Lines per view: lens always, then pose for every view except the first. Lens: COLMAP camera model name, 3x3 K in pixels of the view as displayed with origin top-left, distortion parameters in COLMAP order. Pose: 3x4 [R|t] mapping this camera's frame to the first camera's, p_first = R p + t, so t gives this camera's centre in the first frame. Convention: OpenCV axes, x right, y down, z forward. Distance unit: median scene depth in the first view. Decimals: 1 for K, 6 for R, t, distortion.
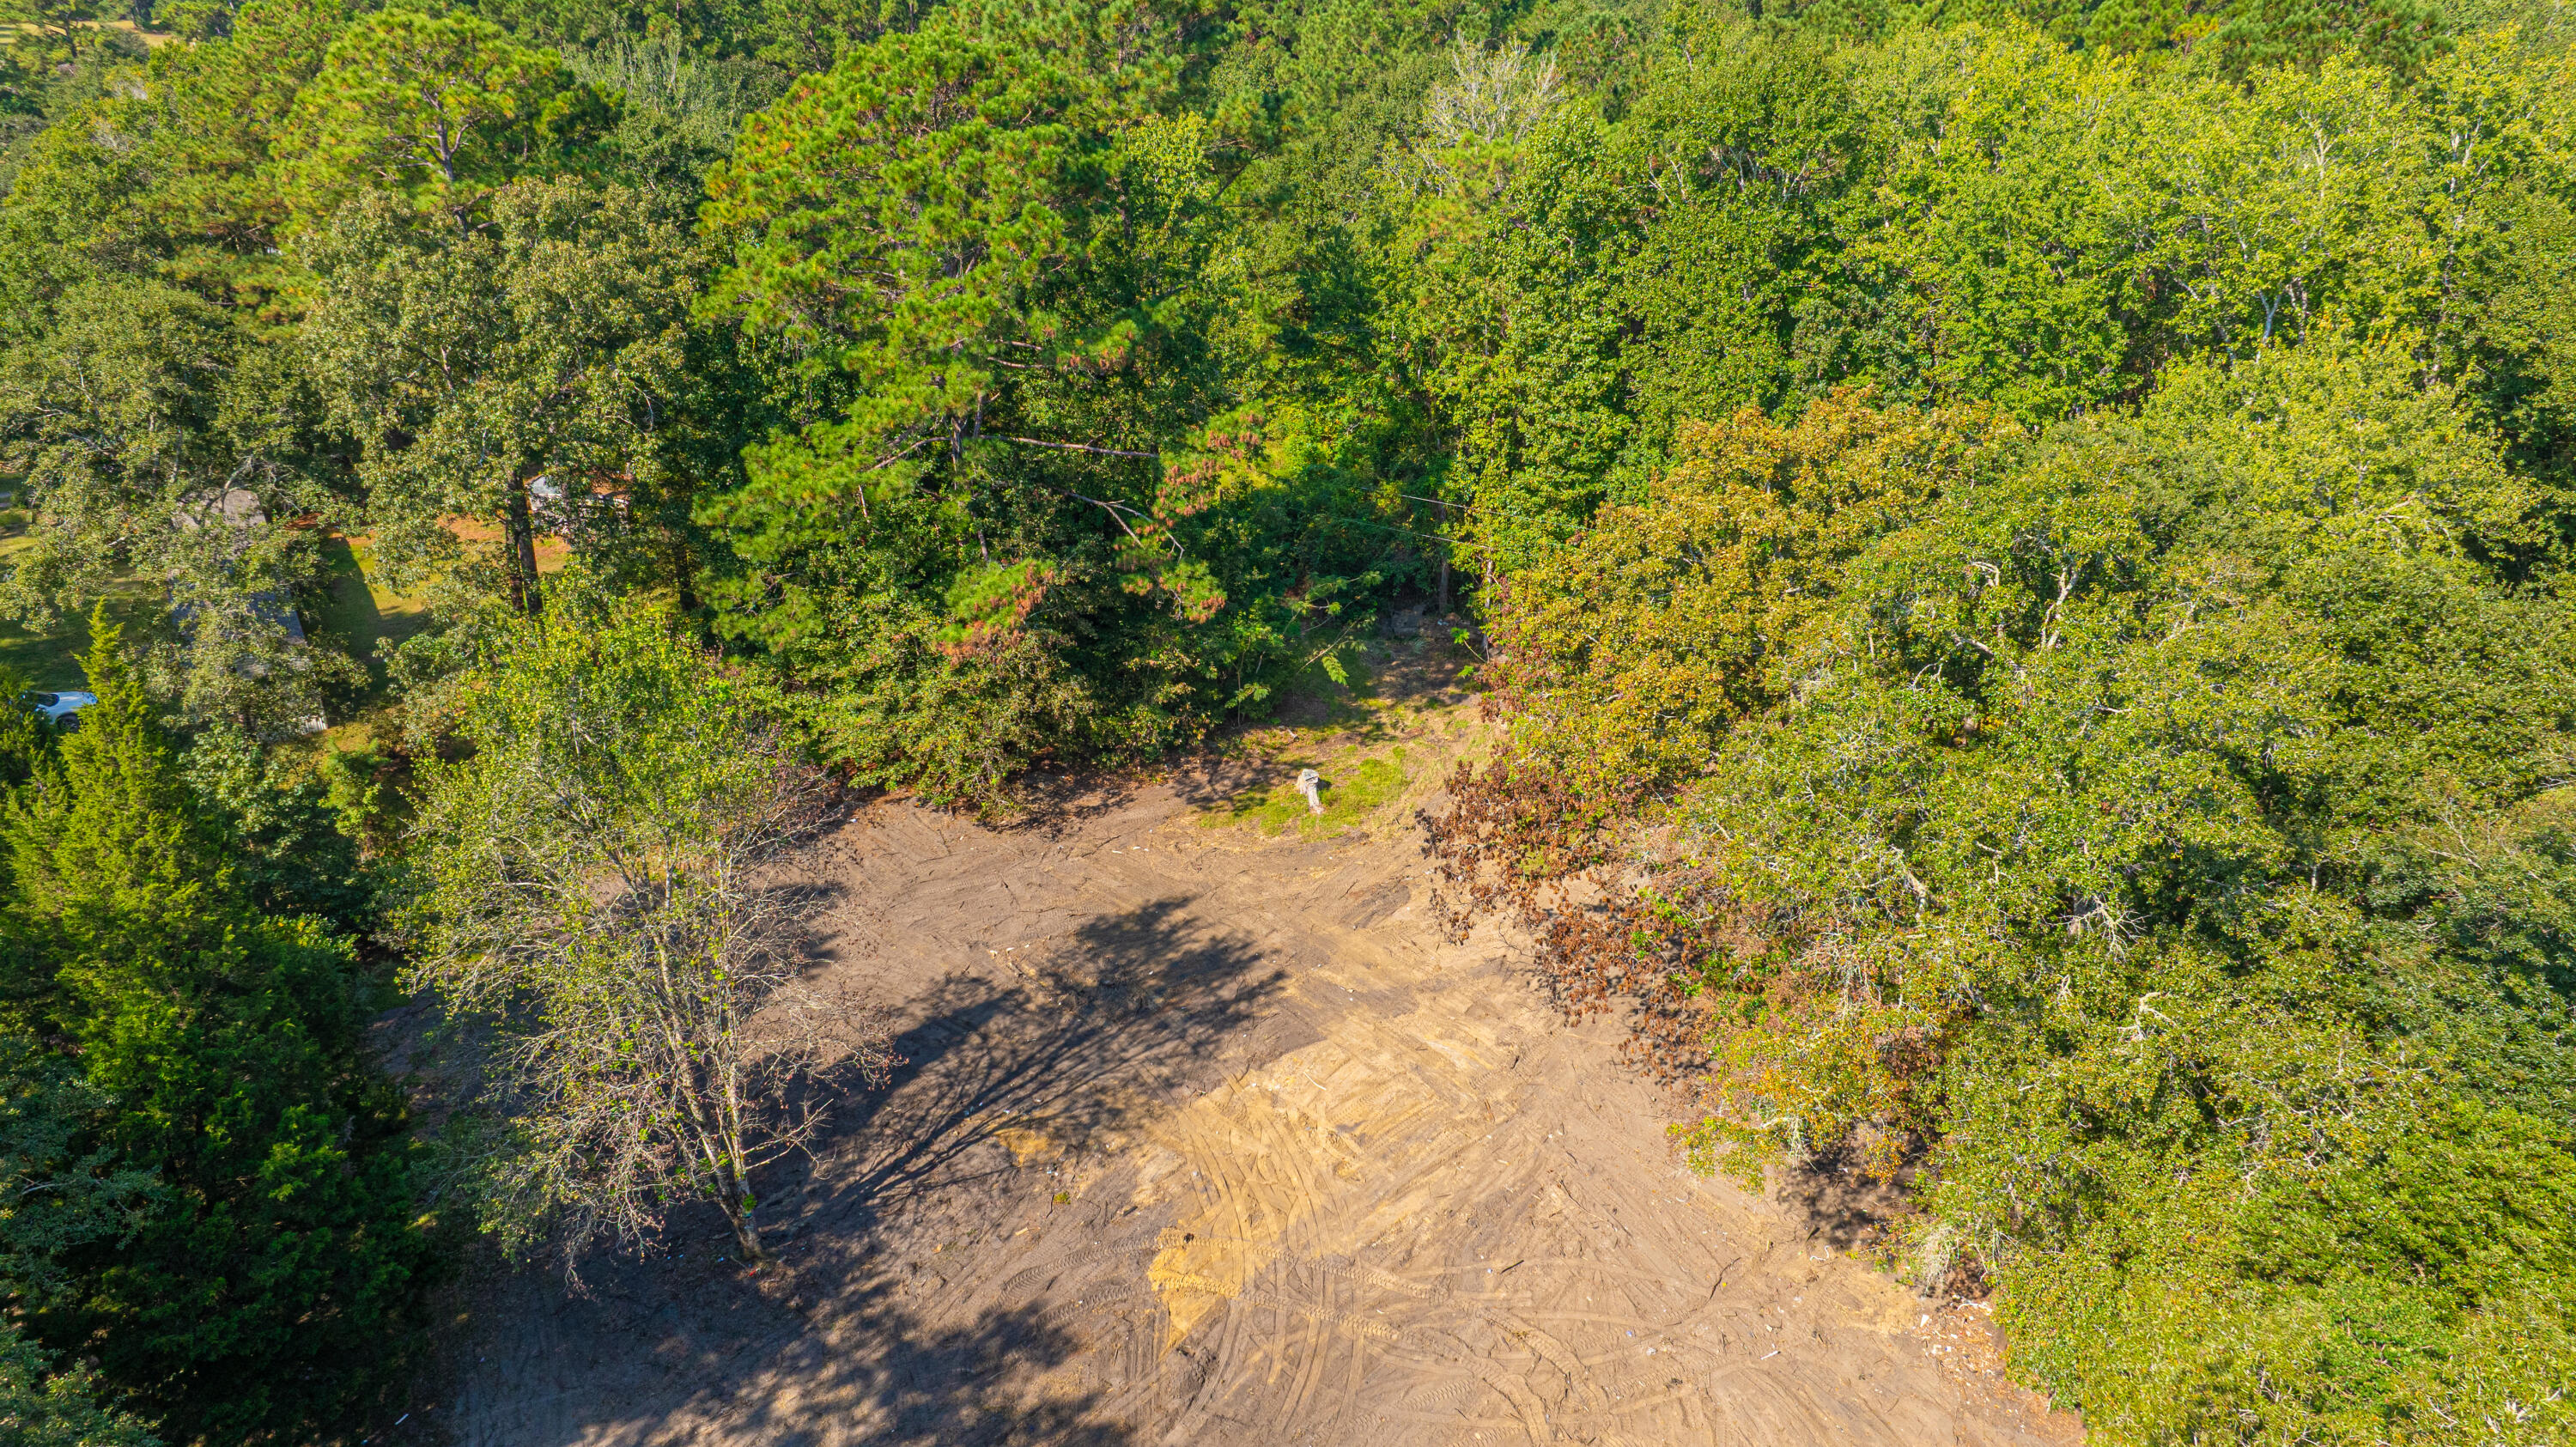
lens RADIAL K [[1814.6, 0, 1298.4], [0, 1814.6, 719.0], [0, 0, 1]] dist [-0.020245, 0.005106]
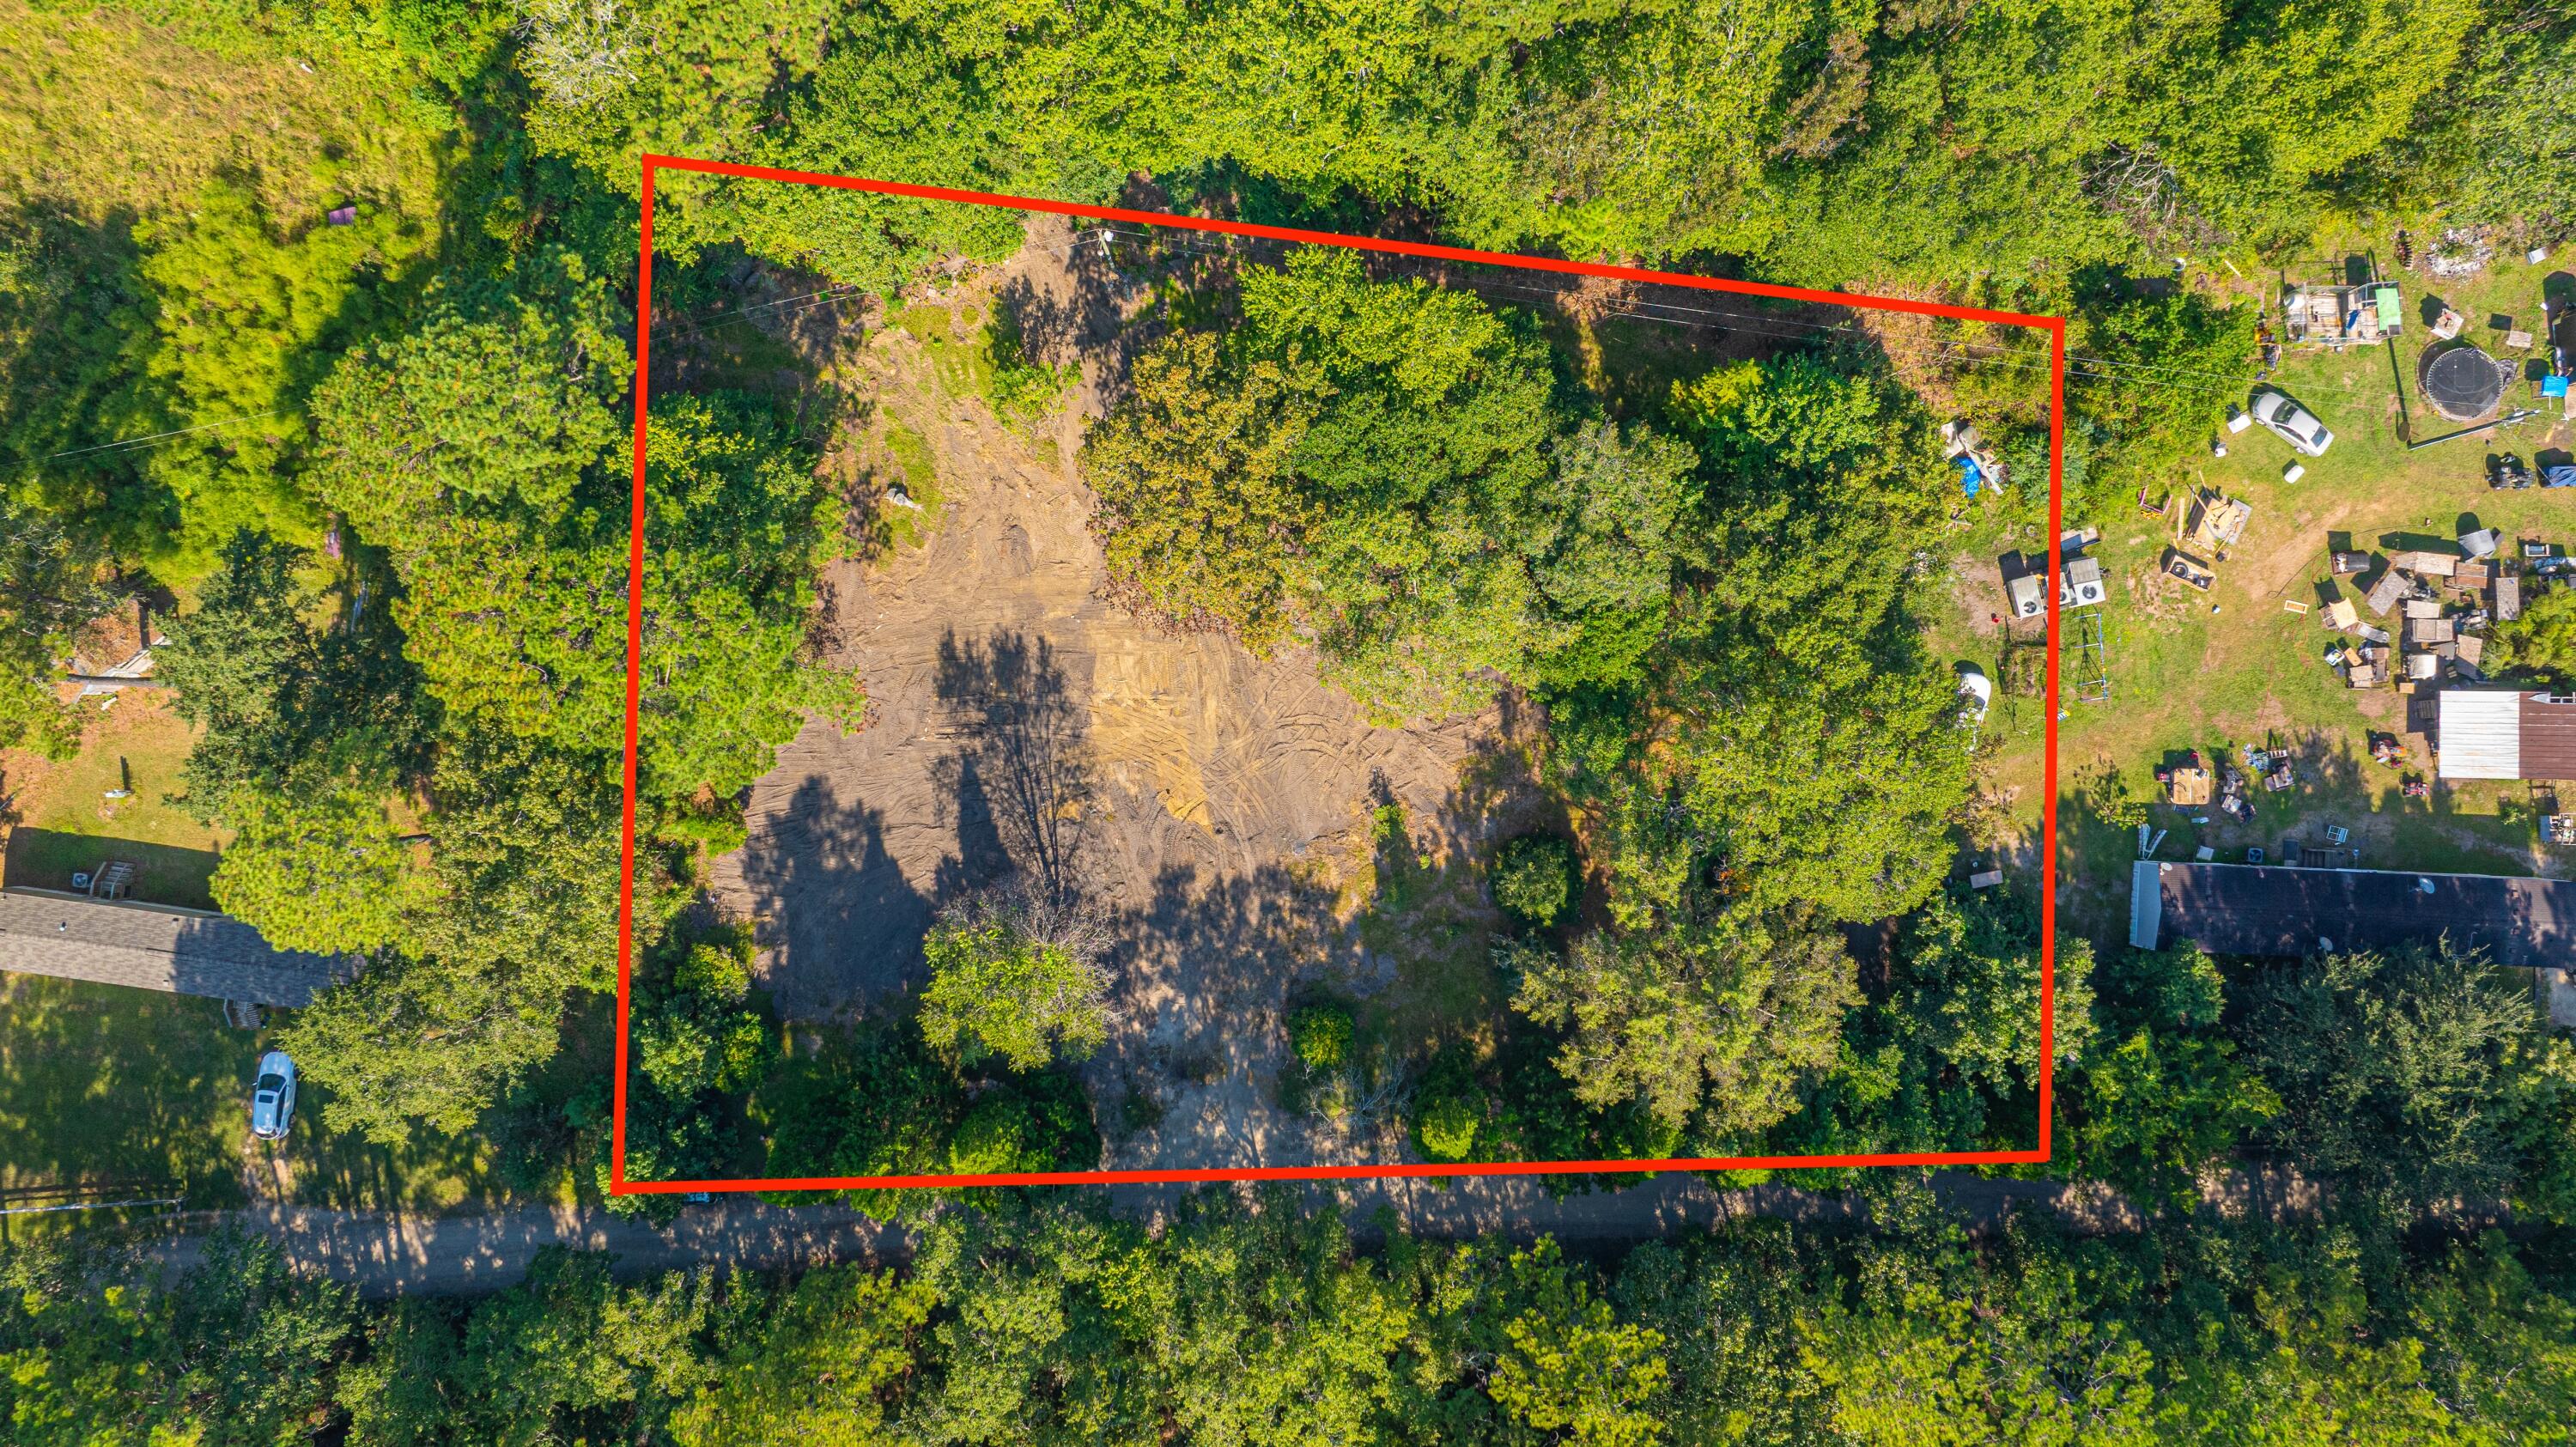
lens RADIAL K [[1815.2, 0, 1329.7], [0, 1815.2, 714.5], [0, 0, 1]] dist [-0.013648, -0.009385]
pose [[0.641518, -0.767101, 0.003086, 0.116985], [0.337273, 0.285666, 0.897018, -1.437661], [-0.688986, -0.574413, 0.441983, -0.106920]]
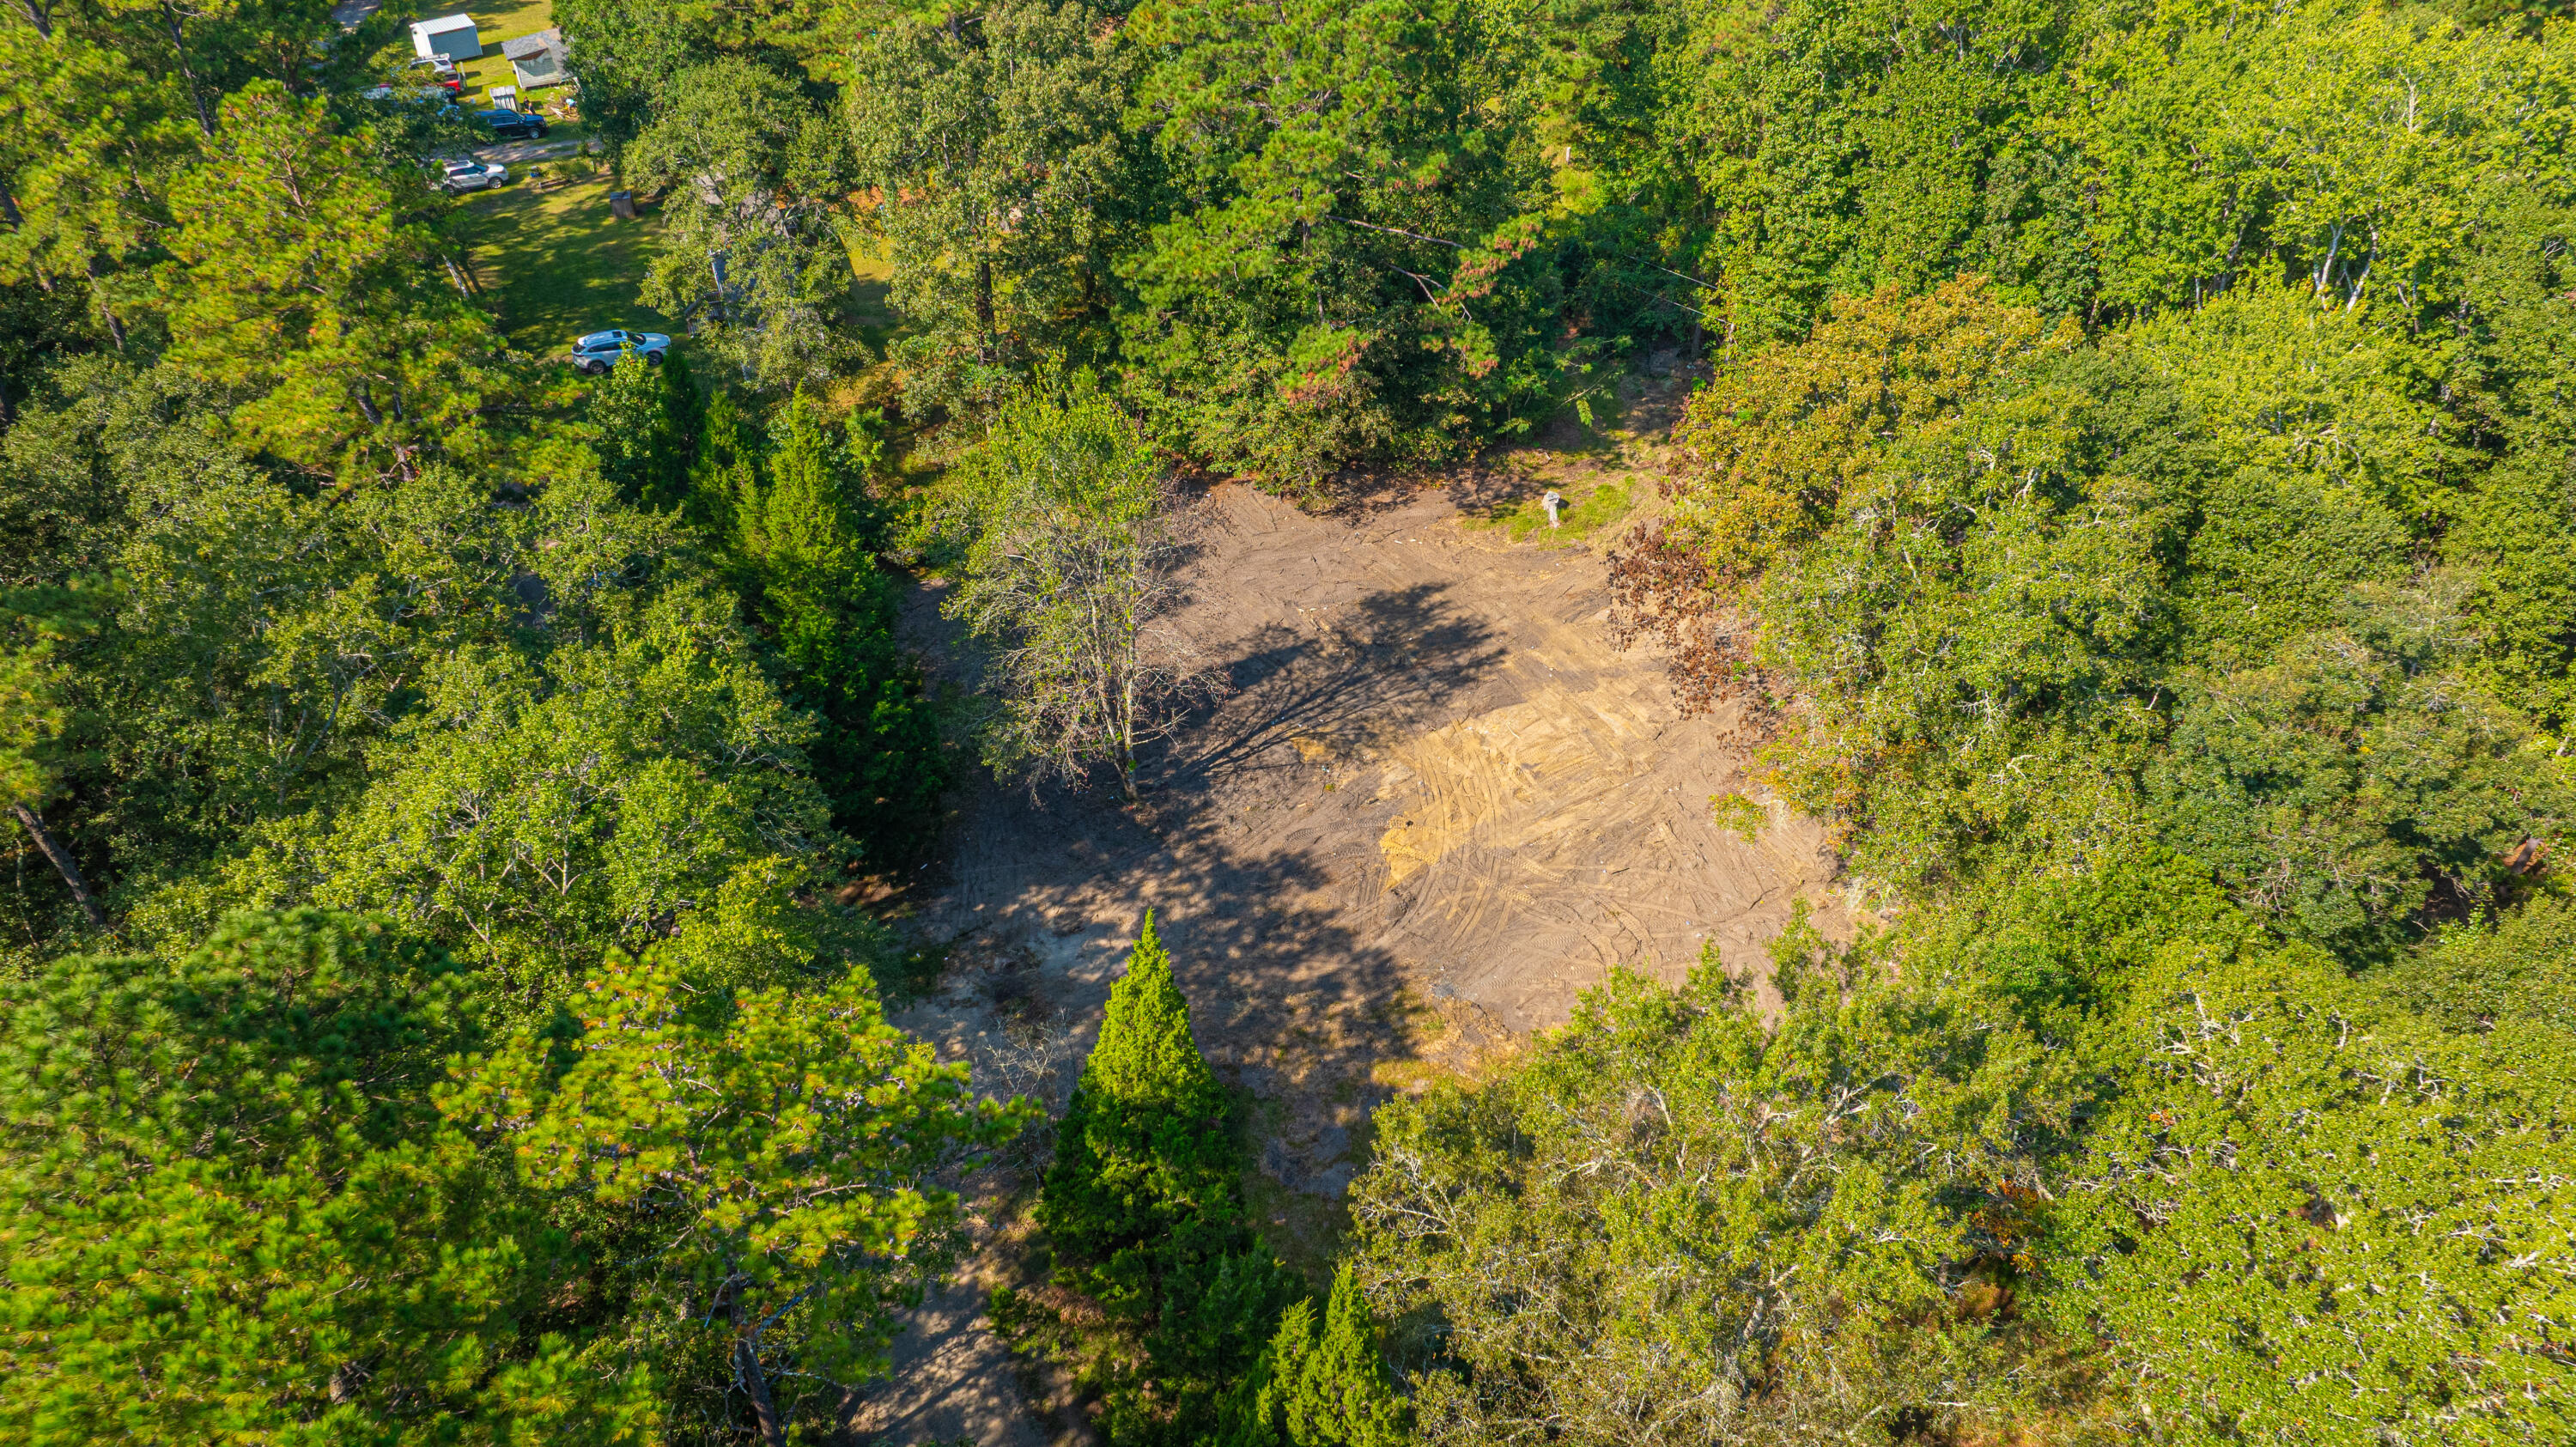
lens RADIAL K [[1815.2, 0, 1271.2], [0, 1815.2, 724.3], [0, 0, 1]] dist [-0.013648, -0.009385]
pose [[0.976984, 0.124079, -0.173514, 0.063330], [-0.082483, 0.969893, 0.229139, -0.105639], [0.196722, -0.209553, 0.957804, -0.365745]]
